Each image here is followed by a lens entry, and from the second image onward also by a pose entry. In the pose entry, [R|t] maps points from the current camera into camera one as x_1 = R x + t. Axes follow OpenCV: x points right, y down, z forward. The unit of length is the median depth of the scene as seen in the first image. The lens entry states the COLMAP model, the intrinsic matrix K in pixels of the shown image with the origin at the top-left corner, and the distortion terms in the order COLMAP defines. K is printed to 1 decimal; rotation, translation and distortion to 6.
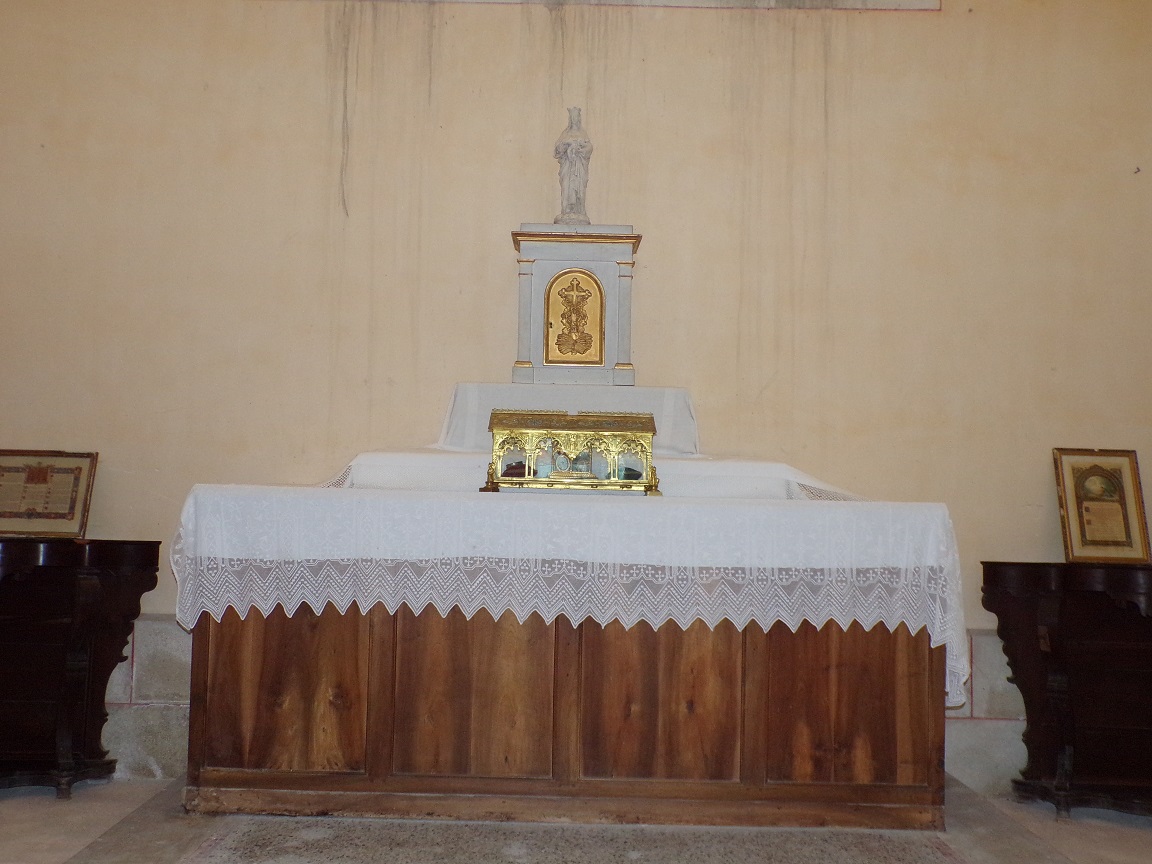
lens RADIAL K [[1058.5, 0, 576.7], [0, 1058.5, 431.1], [0, 0, 1]] dist [-0.013312, -0.002700]
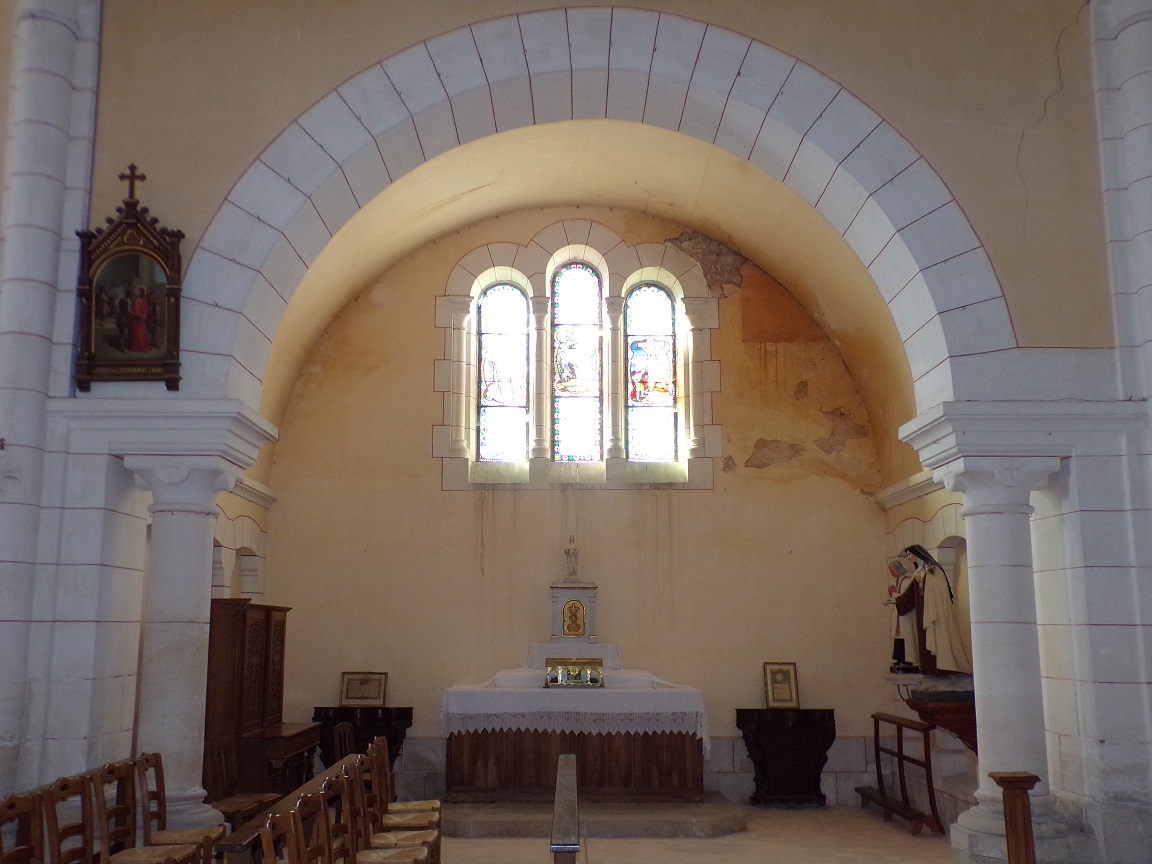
lens RADIAL K [[1058.5, 0, 569.6], [0, 1058.5, 435.6], [0, 0, 1]] dist [-0.013312, -0.002700]
pose [[0.999795, -0.019751, 0.004491, -0.017226], [0.020173, 0.990876, -0.133257, -0.242473], [-0.001819, 0.133320, 0.991071, -1.980488]]
